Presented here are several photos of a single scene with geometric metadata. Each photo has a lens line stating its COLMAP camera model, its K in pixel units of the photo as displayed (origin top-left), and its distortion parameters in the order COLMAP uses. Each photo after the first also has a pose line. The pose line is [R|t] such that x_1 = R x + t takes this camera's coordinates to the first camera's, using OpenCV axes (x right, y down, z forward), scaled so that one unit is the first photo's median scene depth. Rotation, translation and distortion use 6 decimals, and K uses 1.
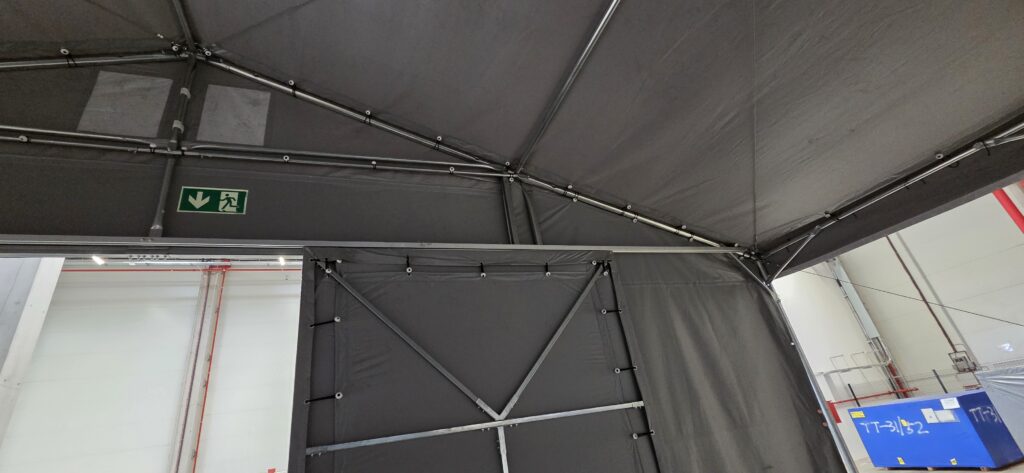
lens RADIAL K [[406.7, 0, 510.6], [0, 406.7, 249.0], [0, 0, 1]] dist [0.000339, -0.000176]
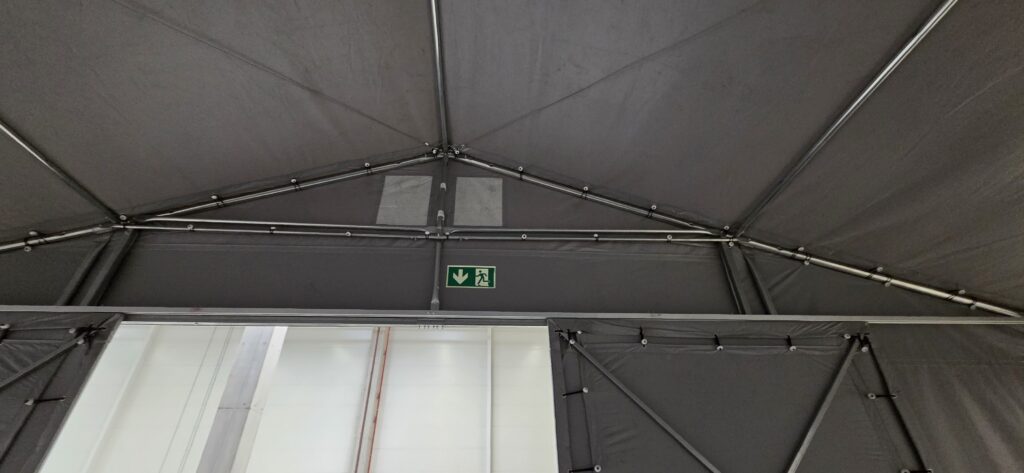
lens RADIAL K [[415.5, 0, 512.2], [0, 415.5, 250.3], [0, 0, 1]] dist [0.000769, 0.000080]
pose [[0.953233, -0.031769, -0.300562, -0.224479], [-0.000561, 0.994273, -0.106872, -0.058736], [0.302235, 0.102042, 0.947756, -0.092477]]
